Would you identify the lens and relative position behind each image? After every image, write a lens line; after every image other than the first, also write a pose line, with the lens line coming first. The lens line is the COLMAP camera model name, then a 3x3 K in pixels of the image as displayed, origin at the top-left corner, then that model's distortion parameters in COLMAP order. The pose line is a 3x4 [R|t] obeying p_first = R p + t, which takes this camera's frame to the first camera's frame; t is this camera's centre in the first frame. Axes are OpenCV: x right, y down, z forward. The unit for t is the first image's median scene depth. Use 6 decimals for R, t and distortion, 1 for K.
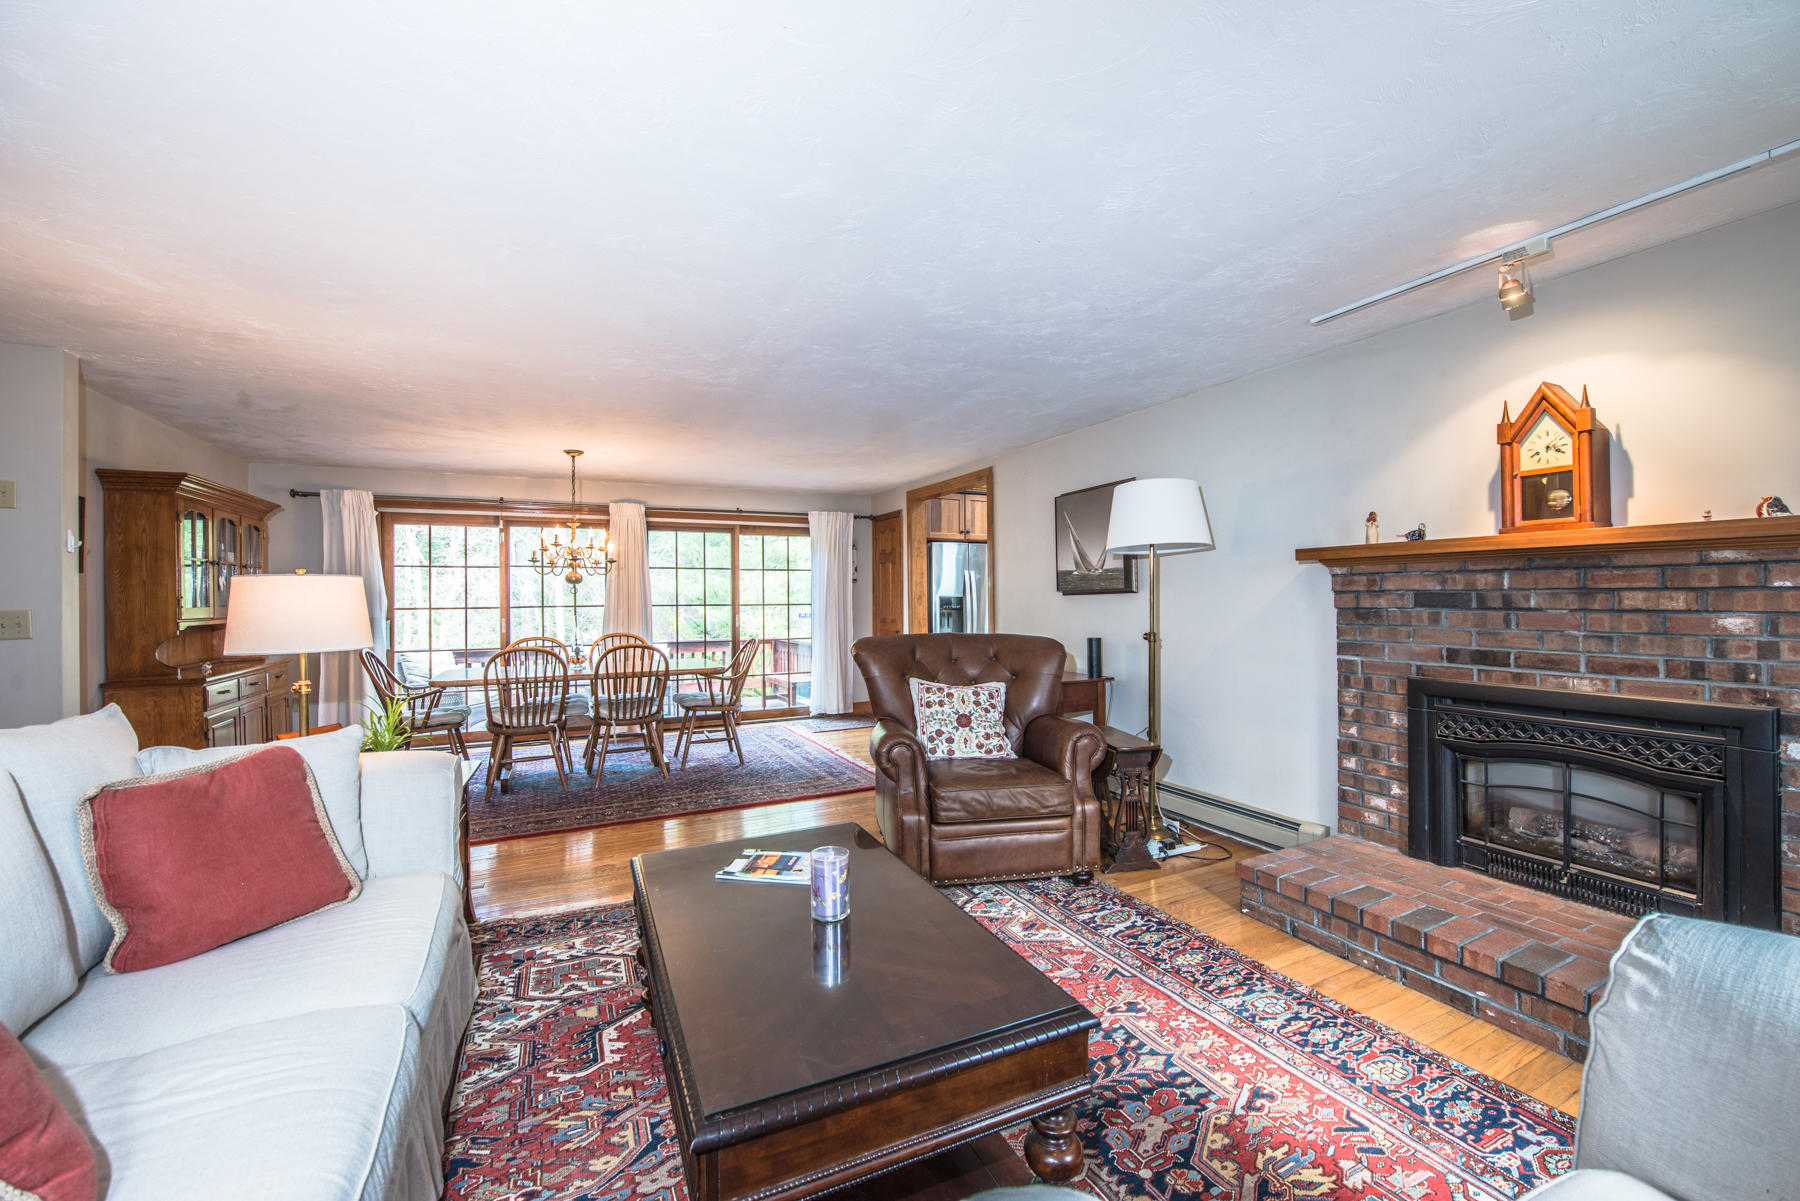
lens RADIAL K [[727.3, 0, 904.2], [0, 727.3, 594.9], [0, 0, 1]] dist [-0.003628, -0.000335]
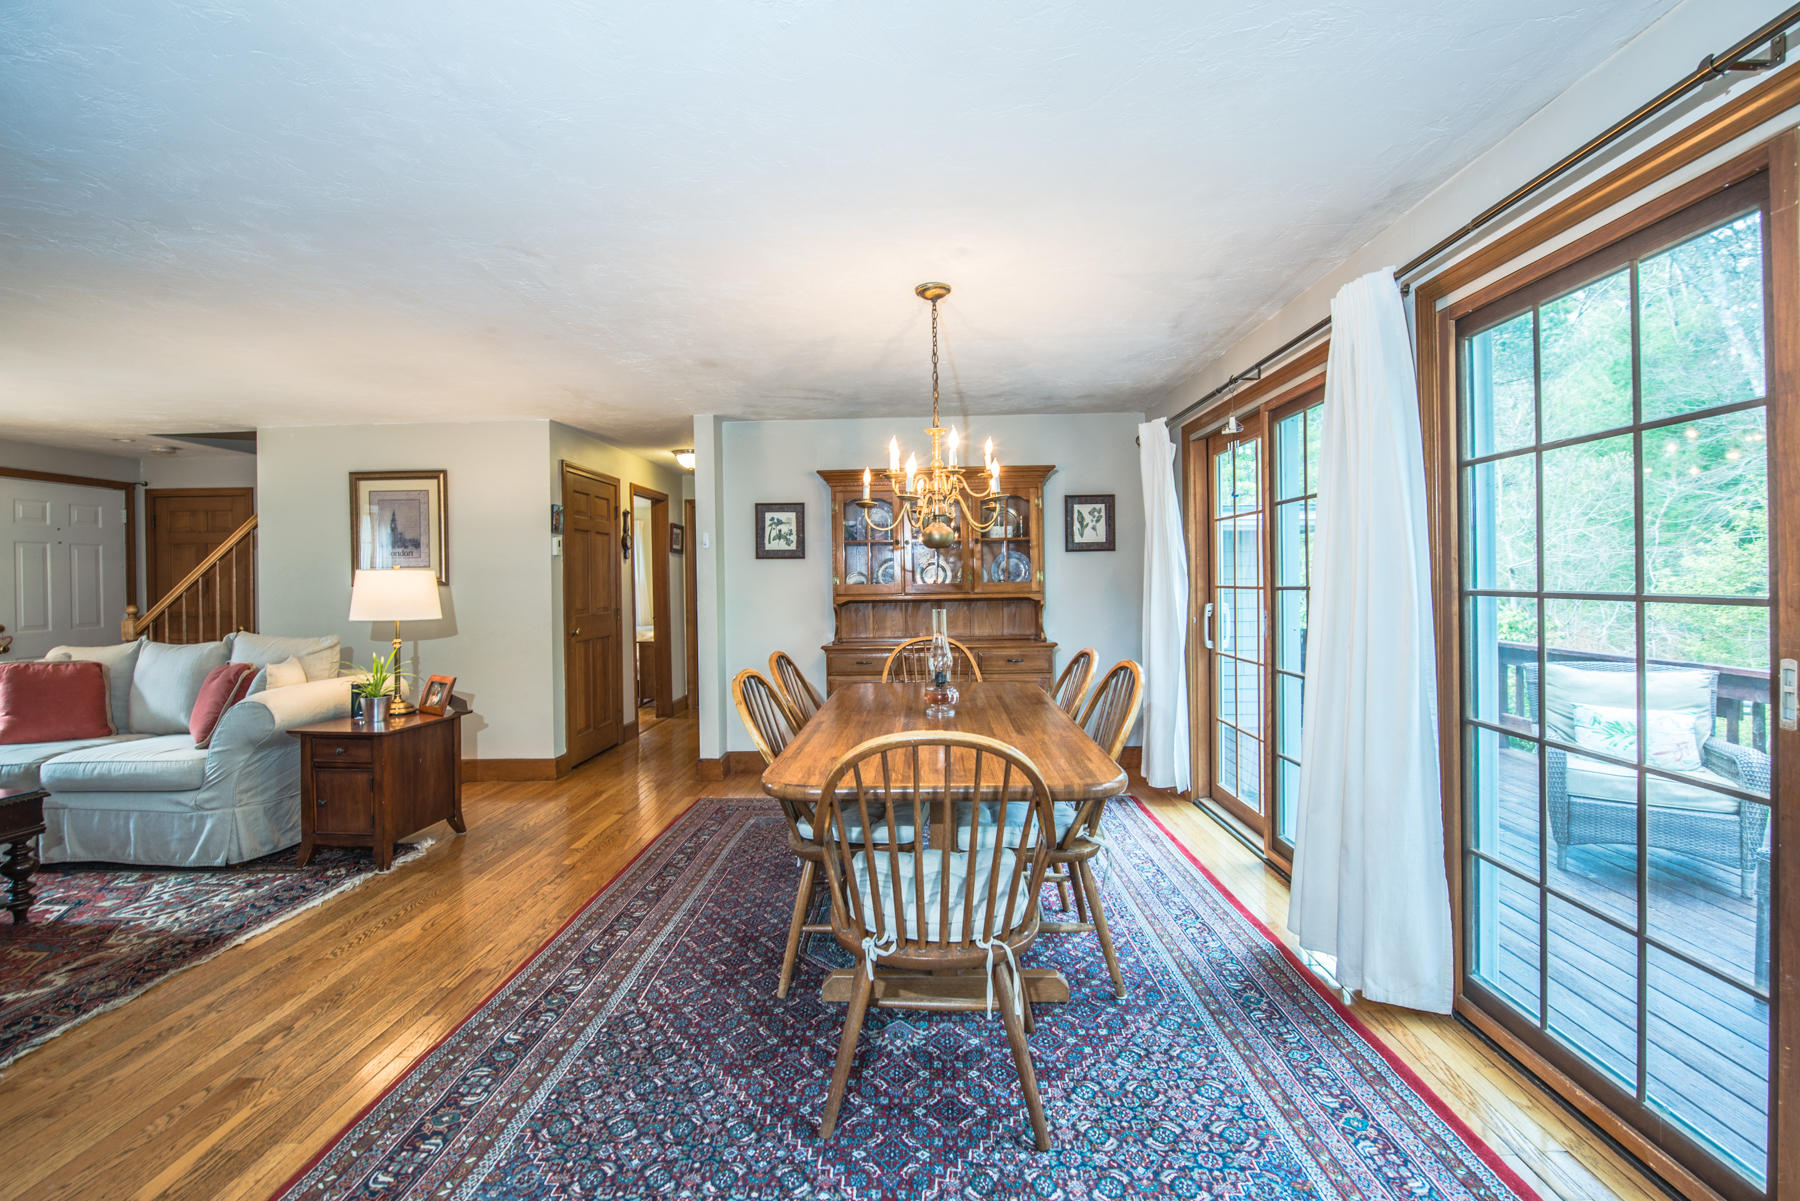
lens RADIAL K [[760.3, 0, 893.4], [0, 760.3, 594.9], [0, 0, 1]] dist [-0.012199, 0.000758]
pose [[-0.474706, 0.018858, -0.879943, 0.072464], [0.013209, 0.999810, 0.014301, 0.011252], [0.880045, -0.004834, -0.474865, 2.739404]]
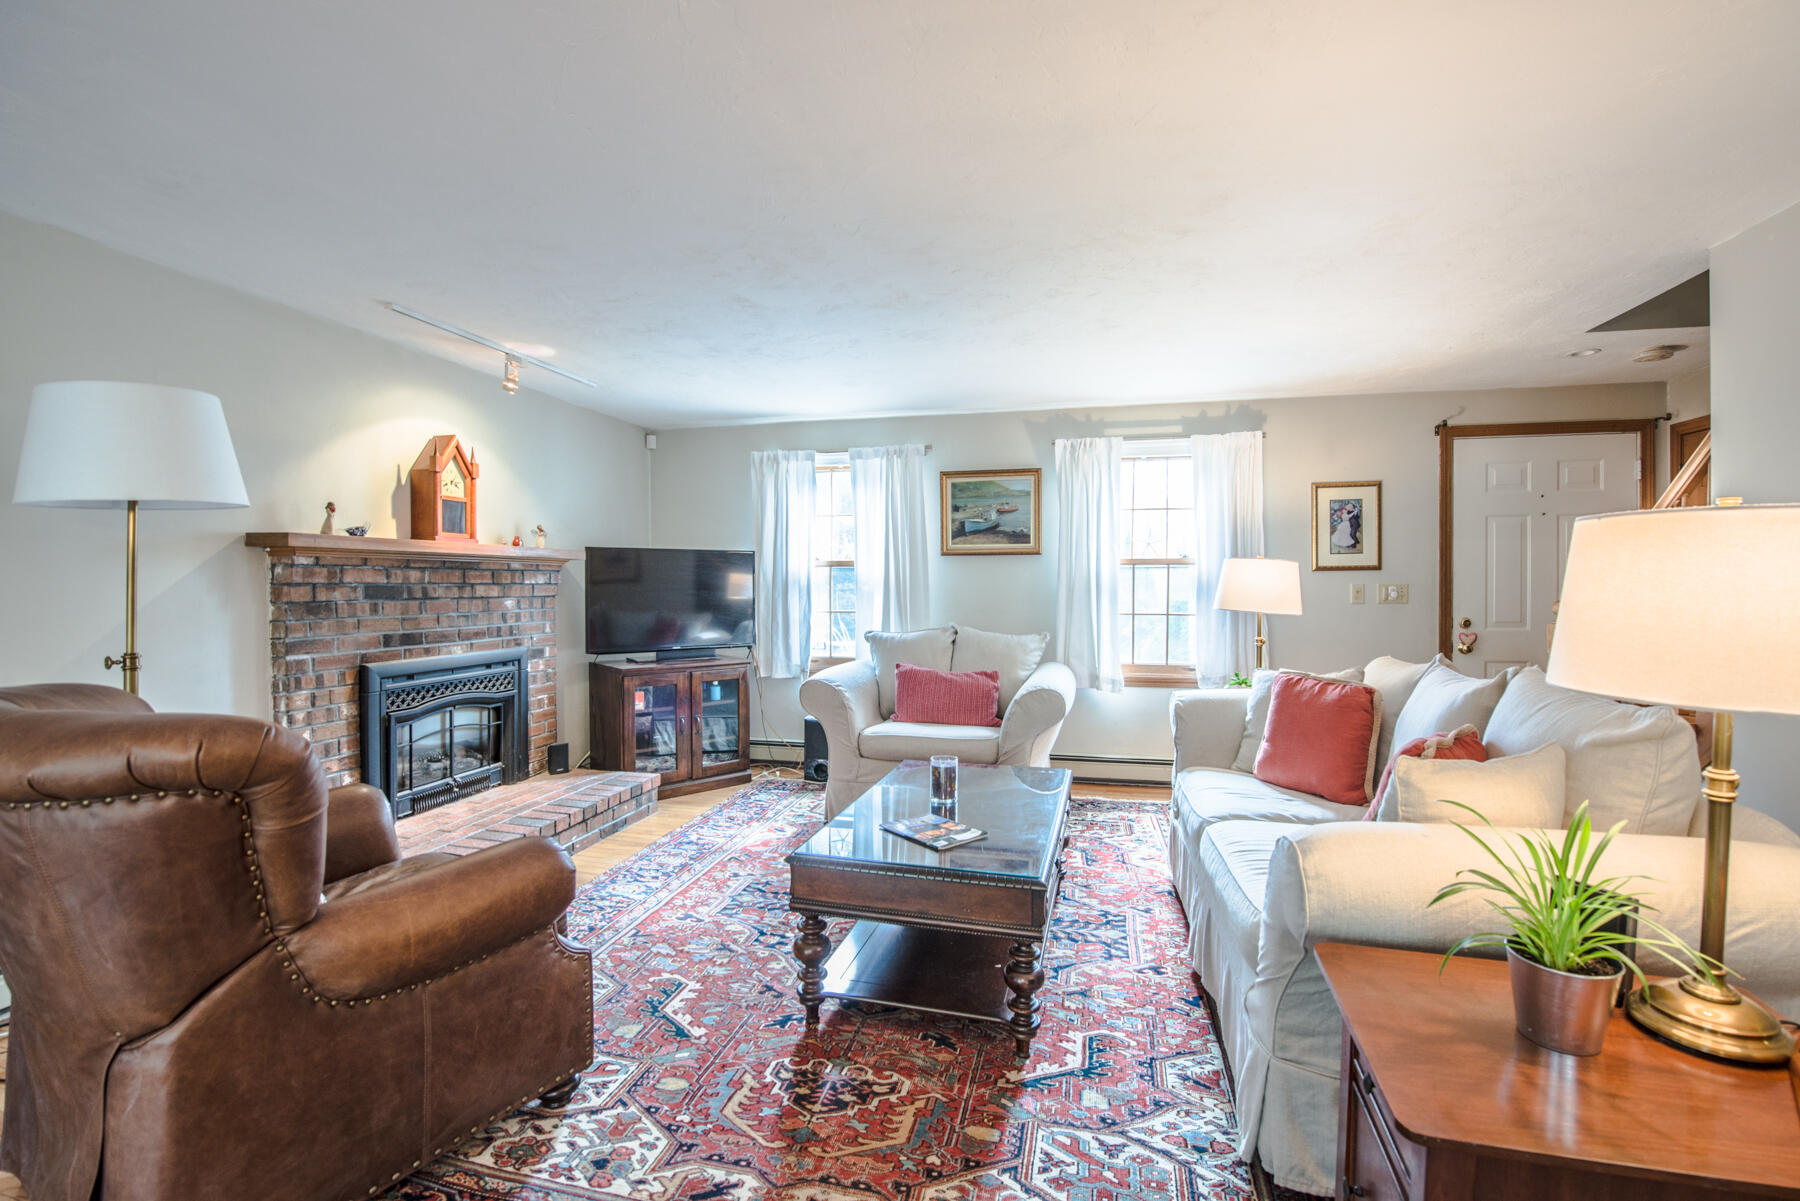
lens RADIAL K [[760.3, 0, 907.8], [0, 760.3, 597.0], [0, 0, 1]] dist [-0.012199, 0.000758]
pose [[-0.767960, 0.002201, 0.640493, -0.762248], [0.009685, 0.999920, 0.008176, 0.015176], [-0.640424, 0.012481, -0.767920, 1.654373]]
